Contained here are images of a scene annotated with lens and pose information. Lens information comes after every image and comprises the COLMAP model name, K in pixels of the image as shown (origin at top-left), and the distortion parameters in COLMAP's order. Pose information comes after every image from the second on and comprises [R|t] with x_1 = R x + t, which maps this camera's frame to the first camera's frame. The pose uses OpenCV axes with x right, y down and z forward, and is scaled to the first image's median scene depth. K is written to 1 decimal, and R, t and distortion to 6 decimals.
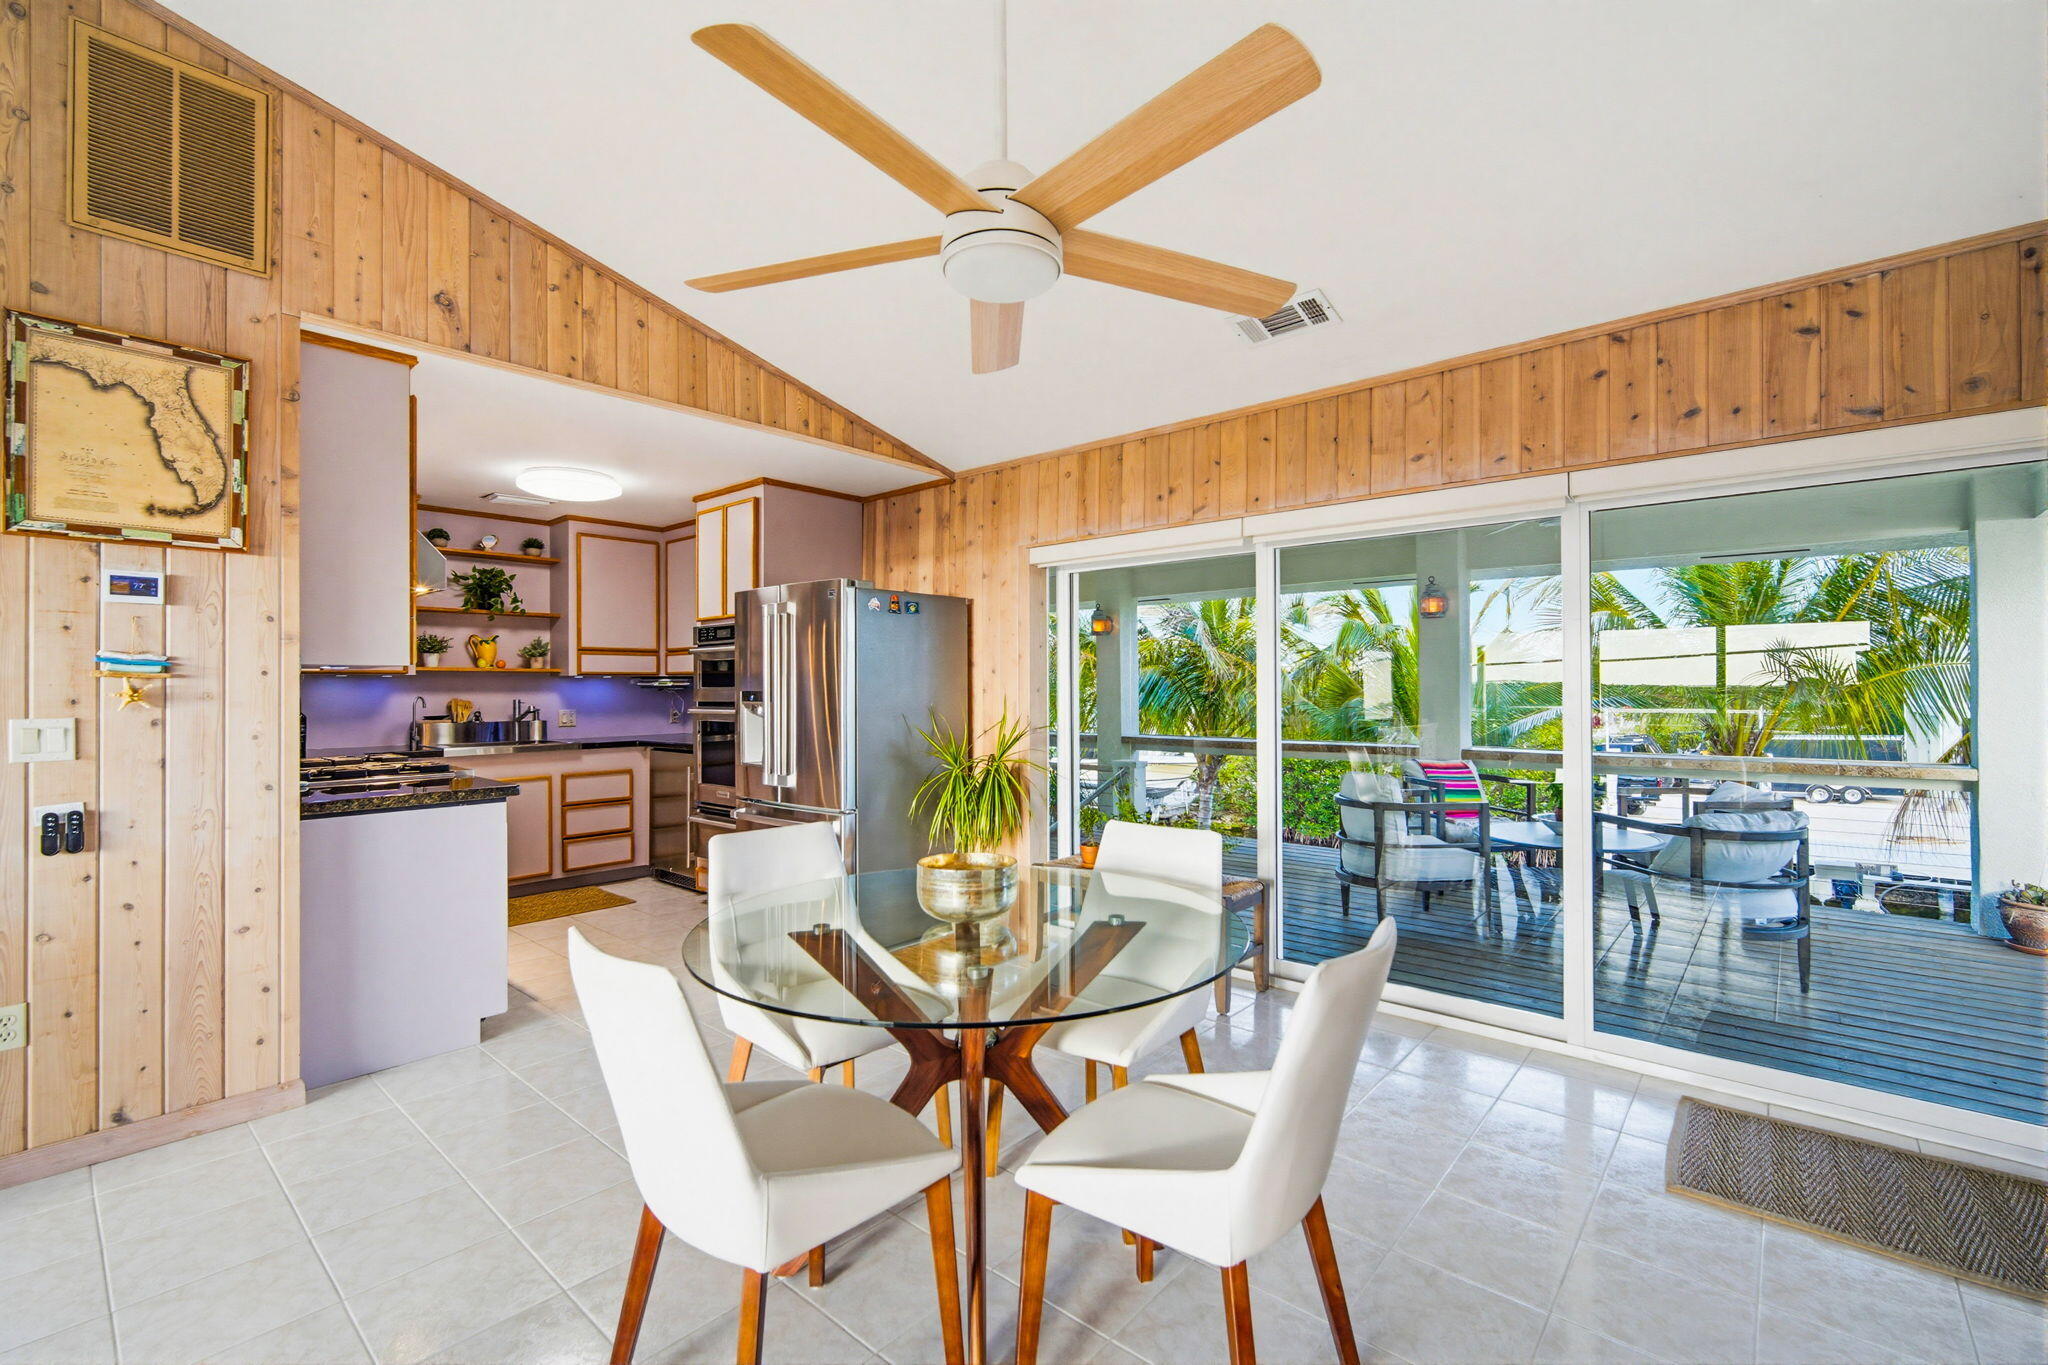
lens RADIAL K [[887.6, 0, 1024.0], [0, 887.6, 682.5], [0, 0, 1]] dist [-0.003095, 0.000168]
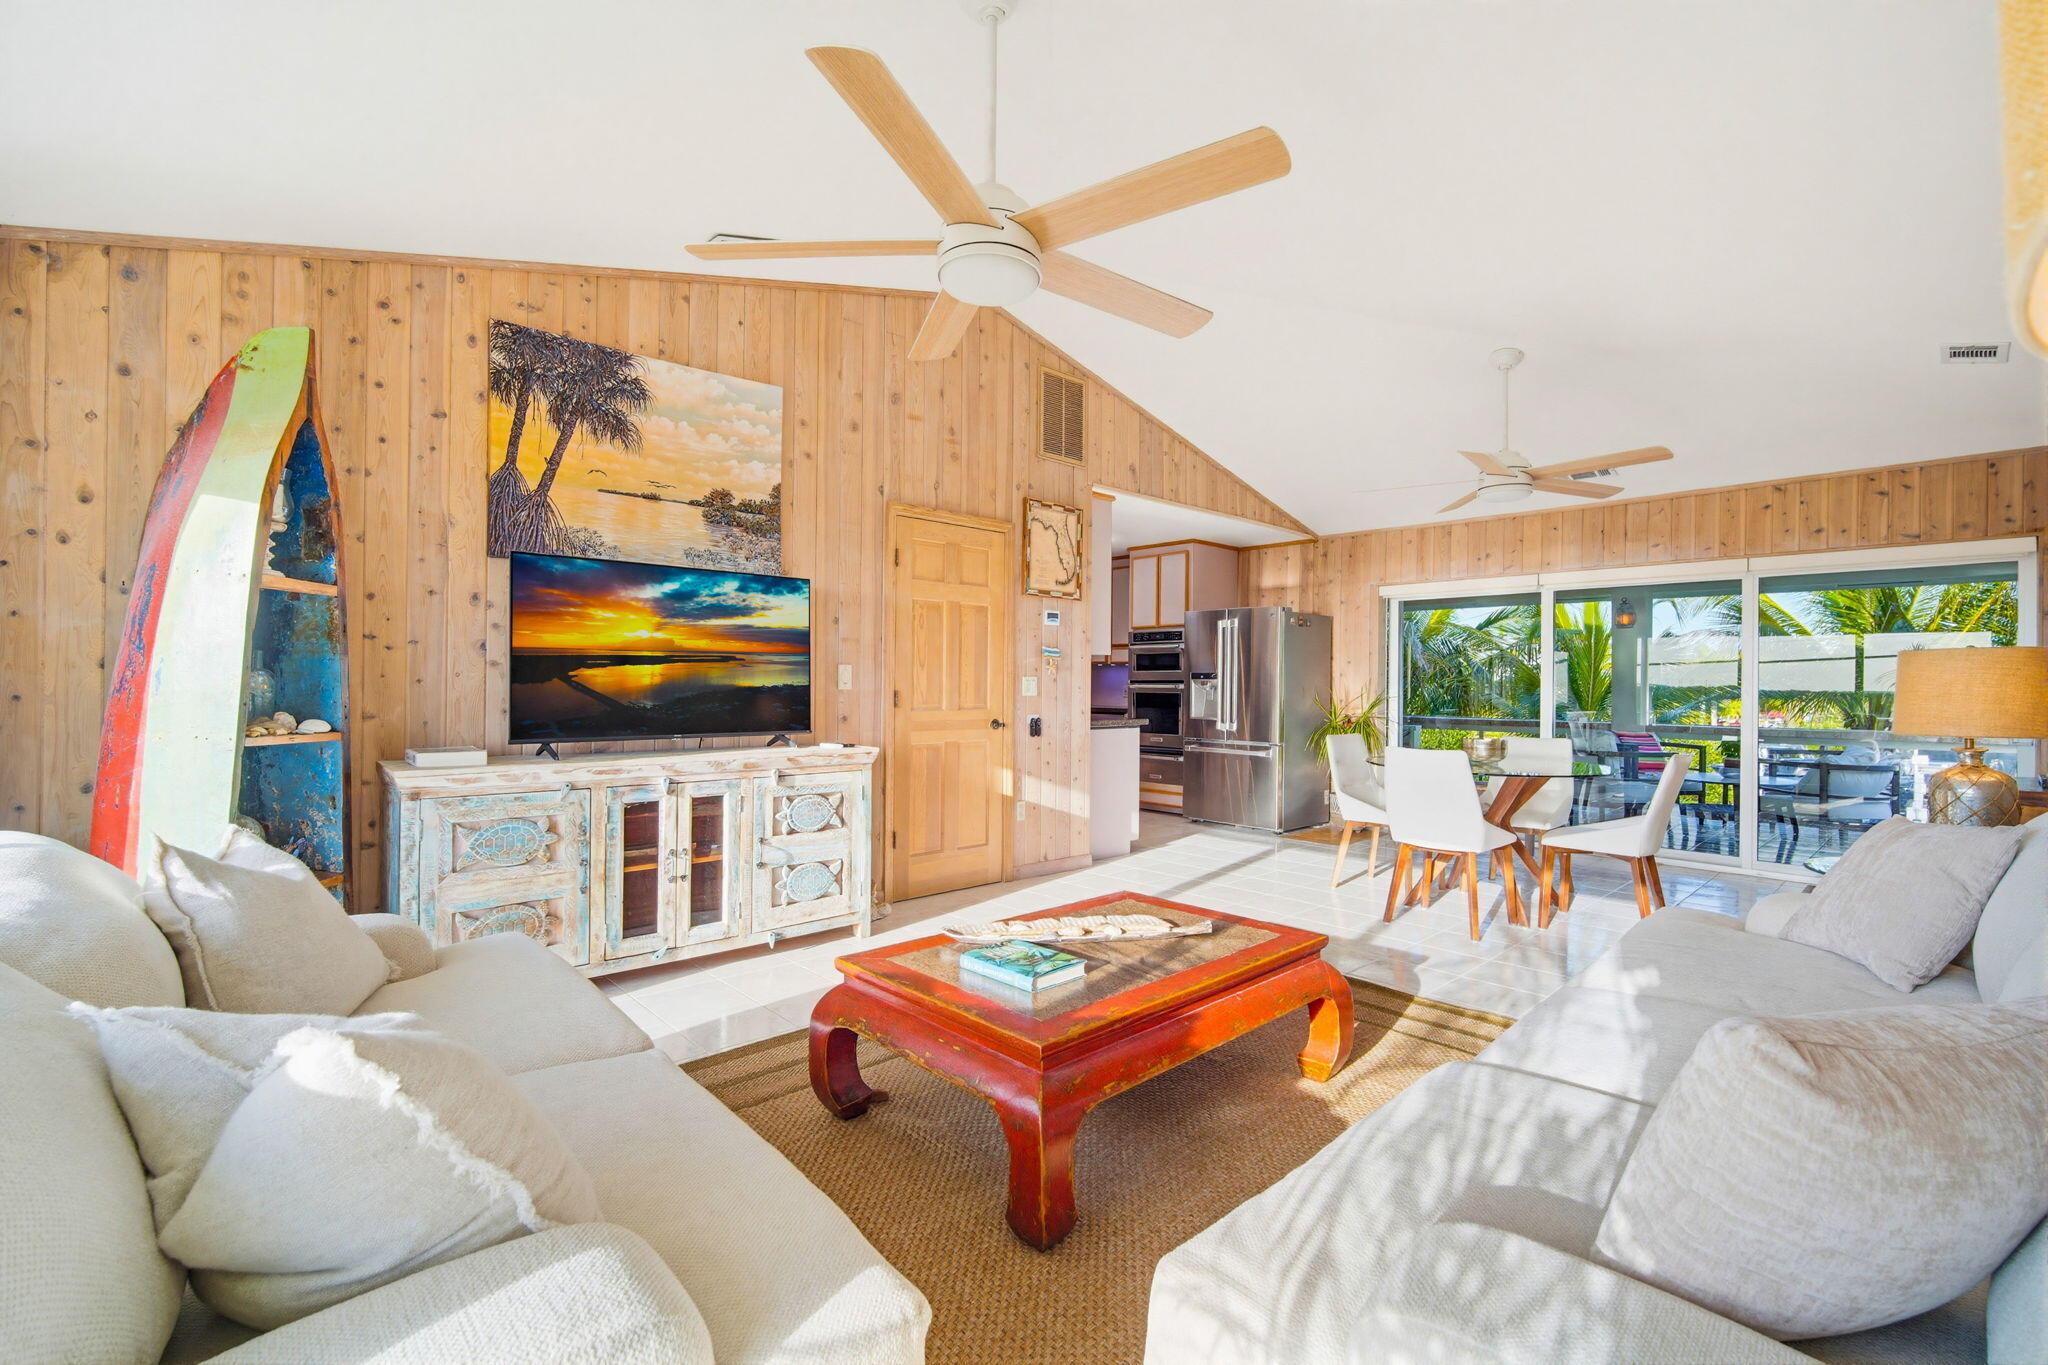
lens RADIAL K [[887.6, 0, 1024.0], [0, 887.6, 682.5], [0, 0, 1]] dist [-0.003095, 0.000168]
pose [[0.994495, 0.014380, -0.103793, -0.390204], [-0.013936, 0.999890, 0.005004, 0.020761], [0.103854, -0.003531, 0.994586, -0.561783]]
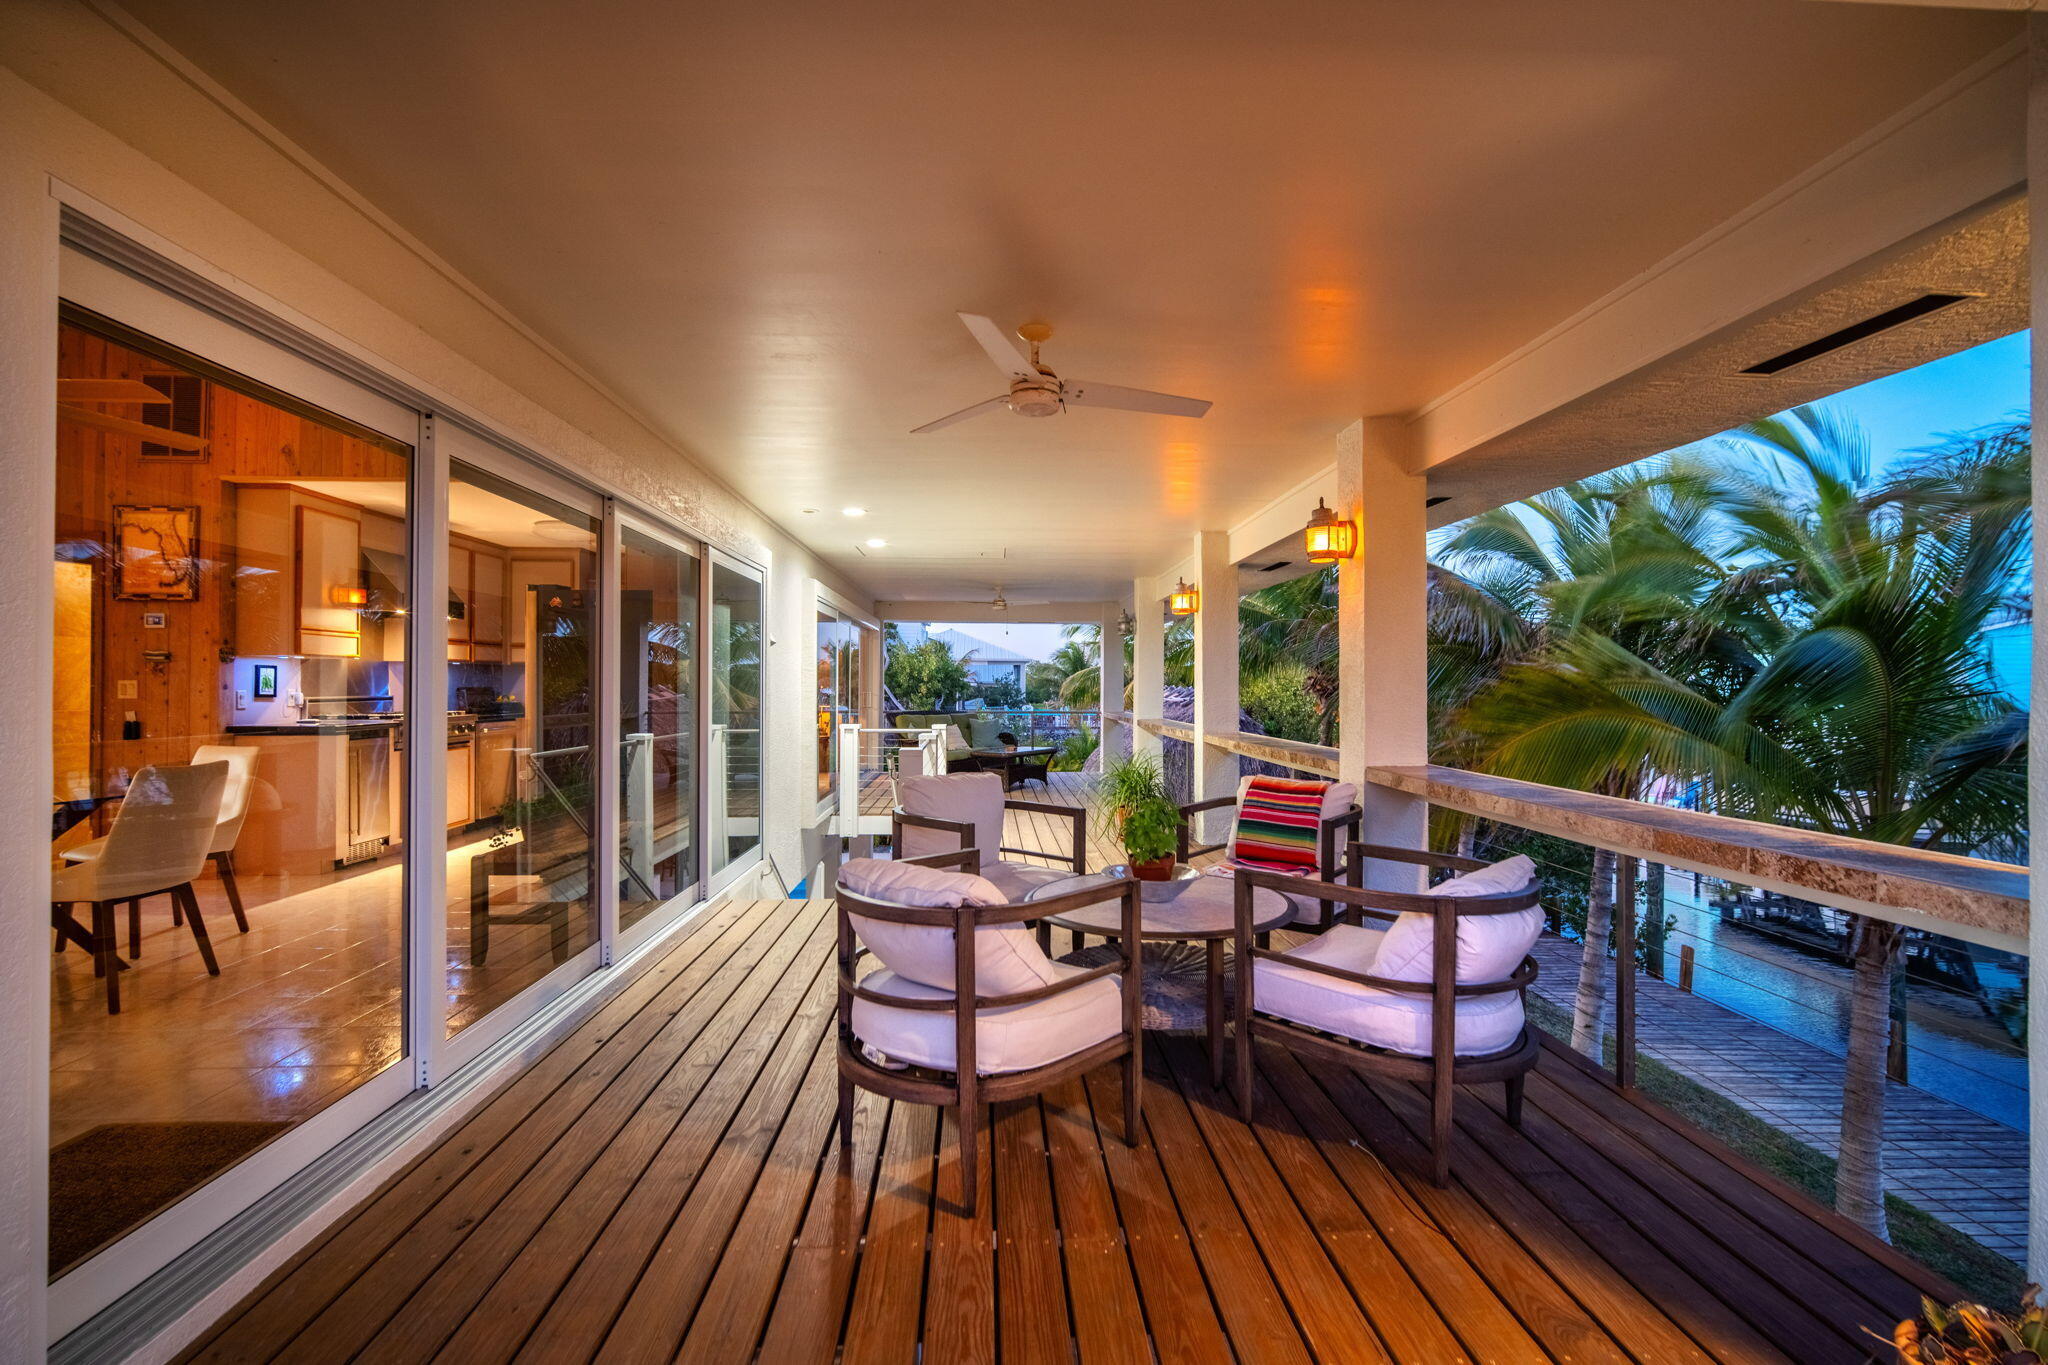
lens RADIAL K [[887.6, 0, 1024.0], [0, 887.6, 682.5], [0, 0, 1]] dist [-0.003095, 0.000168]
pose [[0.691052, 0.003288, -0.722797, 0.955331], [-0.000350, 0.999991, 0.004215, 0.016837], [0.722805, -0.002660, 0.691047, 0.480723]]
